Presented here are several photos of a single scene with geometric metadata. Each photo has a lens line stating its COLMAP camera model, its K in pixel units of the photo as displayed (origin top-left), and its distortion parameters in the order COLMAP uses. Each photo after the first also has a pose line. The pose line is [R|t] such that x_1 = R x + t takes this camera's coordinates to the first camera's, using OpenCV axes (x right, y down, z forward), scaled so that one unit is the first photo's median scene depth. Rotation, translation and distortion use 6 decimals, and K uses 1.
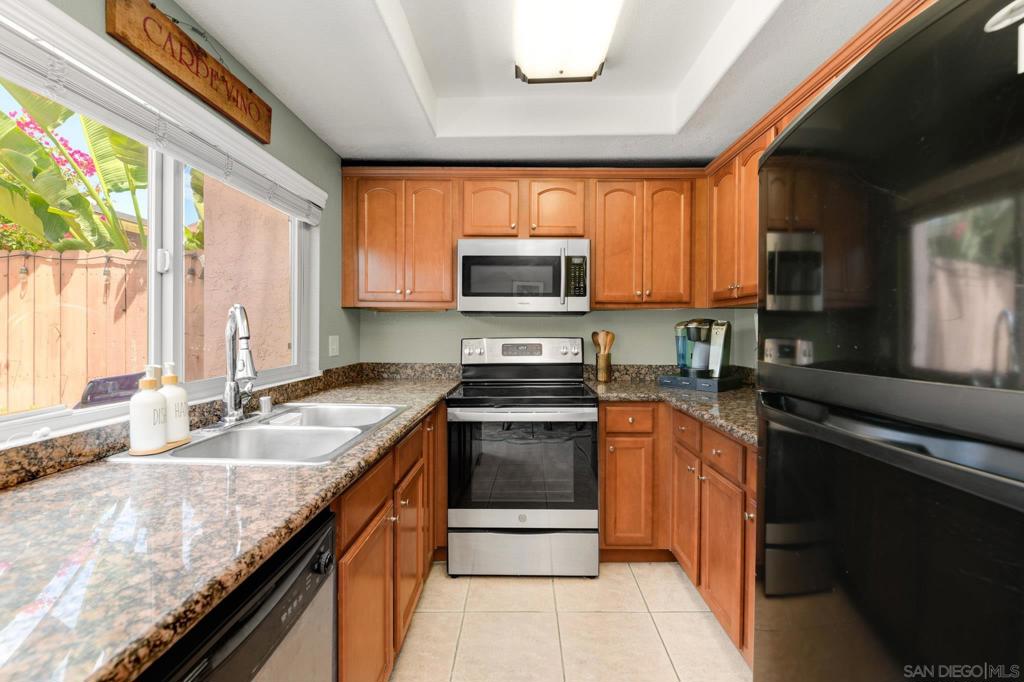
lens RADIAL K [[485.4, 0, 512.0], [0, 485.4, 341.0], [0, 0, 1]] dist [-0.001570, -0.000351]
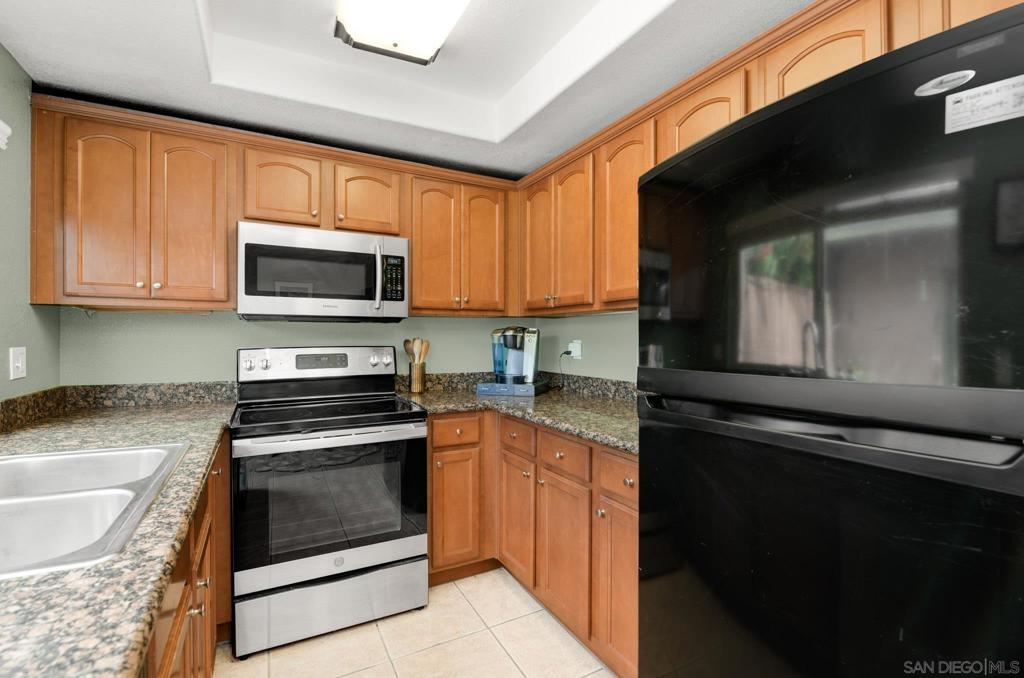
lens RADIAL K [[484.9, 0, 540.2], [0, 484.9, 344.4], [0, 0, 1]] dist [0.002451, -0.009407]
pose [[0.856308, -0.009353, 0.516381, -0.100325], [0.013521, 0.999899, -0.004311, -0.002859], [-0.516289, 0.010674, 0.856348, 0.088114]]
